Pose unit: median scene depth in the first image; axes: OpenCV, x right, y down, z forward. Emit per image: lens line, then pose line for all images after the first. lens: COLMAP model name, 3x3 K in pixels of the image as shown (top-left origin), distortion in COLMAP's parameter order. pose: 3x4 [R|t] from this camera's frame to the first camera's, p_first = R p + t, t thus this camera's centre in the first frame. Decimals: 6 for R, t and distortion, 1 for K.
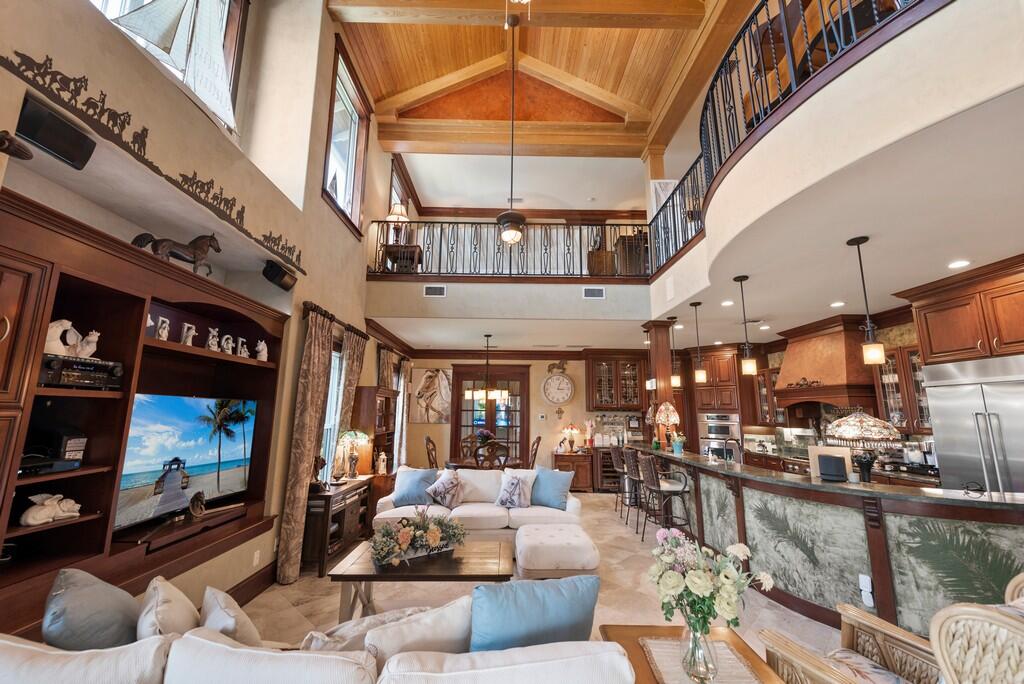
lens RADIAL K [[403.1, 0, 513.8], [0, 403.1, 349.4], [0, 0, 1]] dist [0.011258, -0.004361]
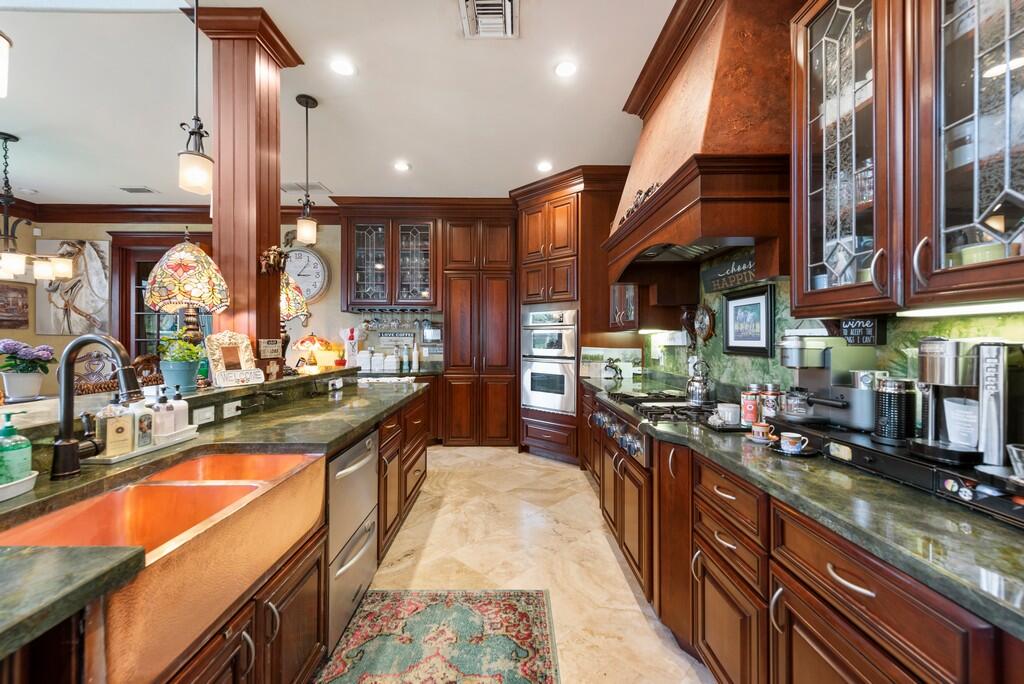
lens RADIAL K [[403.1, 0, 513.3], [0, 403.1, 338.2], [0, 0, 1]] dist [0.011258, -0.004361]
pose [[0.999979, -0.006548, 0.000202, 0.823389], [0.006441, 0.988403, 0.151715, 0.202399], [-0.001193, -0.151710, 0.988424, 0.831417]]
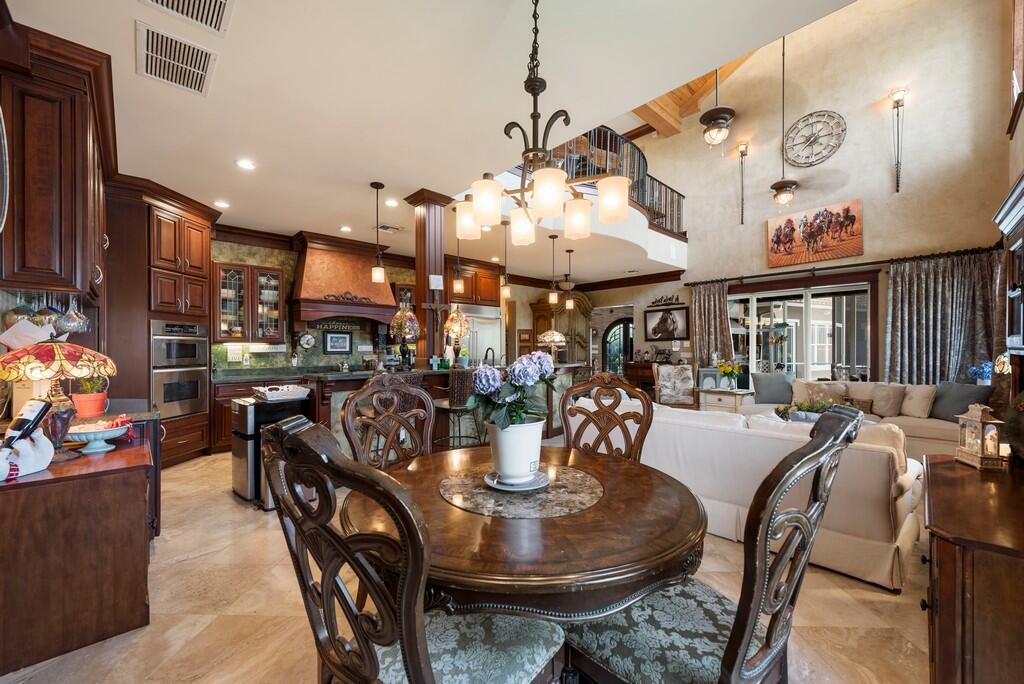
lens RADIAL K [[403.1, 0, 507.6], [0, 403.1, 350.2], [0, 0, 1]] dist [0.011258, -0.004361]
pose [[-0.663543, -0.009242, 0.748081, -0.389001], [-0.119378, 0.988420, -0.093676, 0.352224], [-0.738552, -0.151463, -0.656963, 1.841339]]
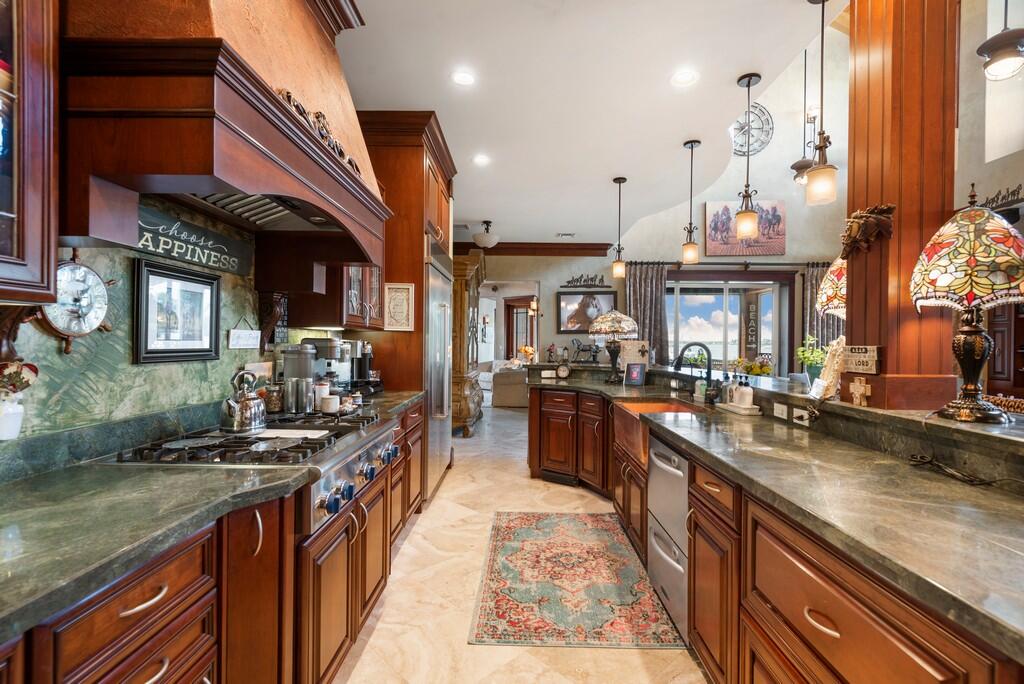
lens RADIAL K [[481.6, 0, 509.2], [0, 481.6, 343.6], [0, 0, 1]] dist [0.015809, -0.003754]
pose [[-0.999227, -0.016526, 0.035678, 0.810530], [-0.021843, 0.987797, -0.154206, 0.346625], [-0.032694, -0.154866, -0.987394, 1.745248]]
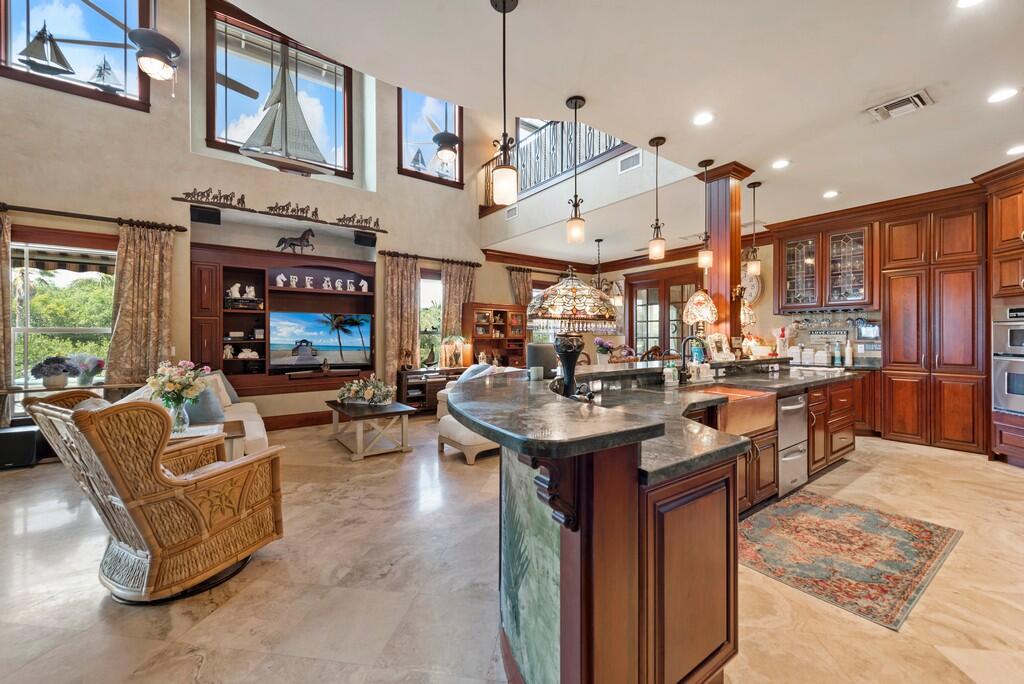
lens RADIAL K [[403.1, 0, 515.1], [0, 403.1, 337.9], [0, 0, 1]] dist [0.011258, -0.004361]
pose [[0.580541, -0.007883, -0.814193, 0.967341], [0.133559, 0.987331, 0.085672, 0.137219], [0.803202, -0.158479, 0.574239, 0.417525]]
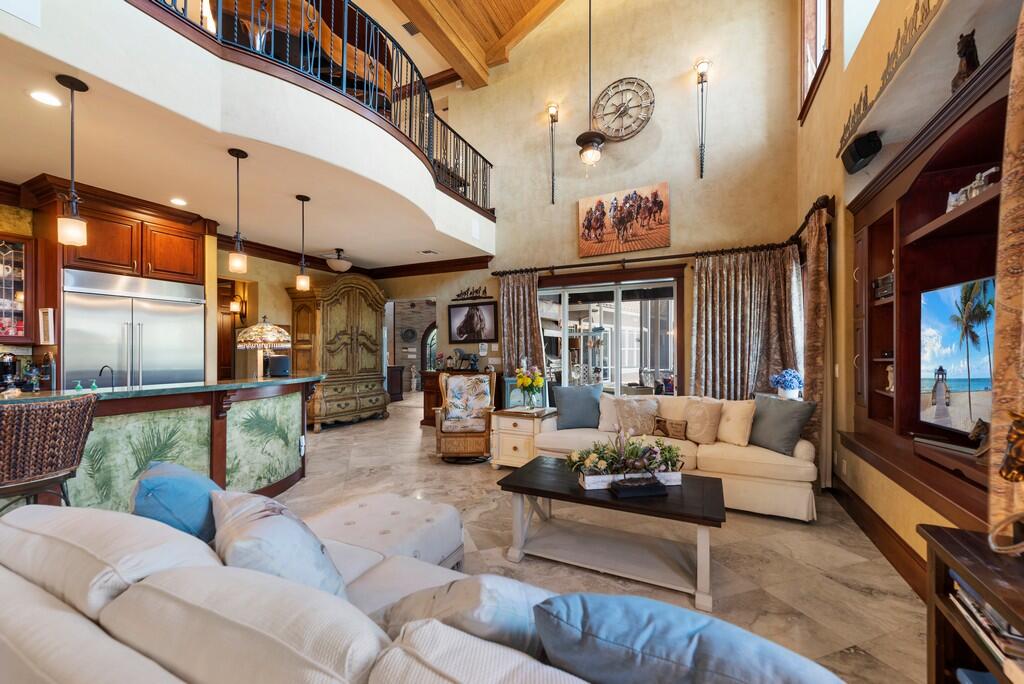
lens RADIAL K [[403.1, 0, 510.0], [0, 403.1, 351.7], [0, 0, 1]] dist [0.011258, -0.004361]
pose [[-0.888360, -0.006751, 0.459098, -0.281468], [-0.077183, 0.987859, -0.134824, 0.263078], [-0.452614, -0.155206, -0.878095, 1.288641]]
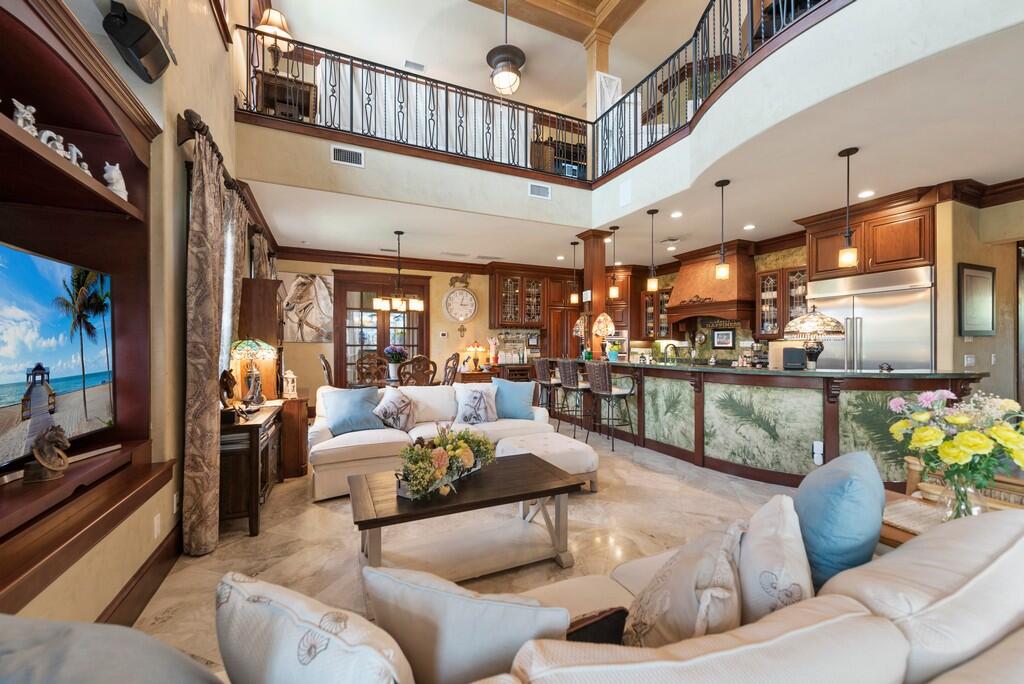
lens RADIAL K [[403.1, 0, 514.8], [0, 403.1, 350.7], [0, 0, 1]] dist [0.011258, -0.004361]
pose [[0.914923, -0.015424, 0.403333, -0.297179], [-0.054225, 0.985514, 0.160693, 0.093863], [-0.399969, -0.168893, 0.900833, 0.207488]]
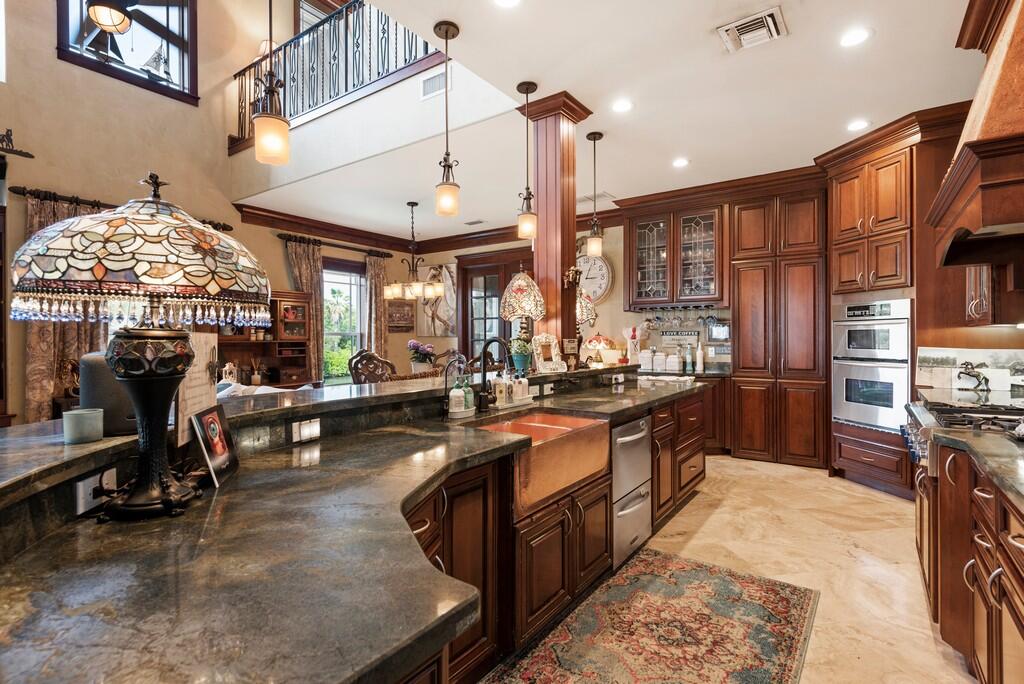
lens RADIAL K [[493.4, 0, 513.1], [0, 493.4, 341.0], [0, 0, 1]] dist [0.011051, -0.006967]
pose [[0.808096, -0.008855, -0.588984, 0.913766], [0.102107, 0.986856, 0.125255, 0.172700], [0.580133, -0.161358, 0.798379, 0.642850]]
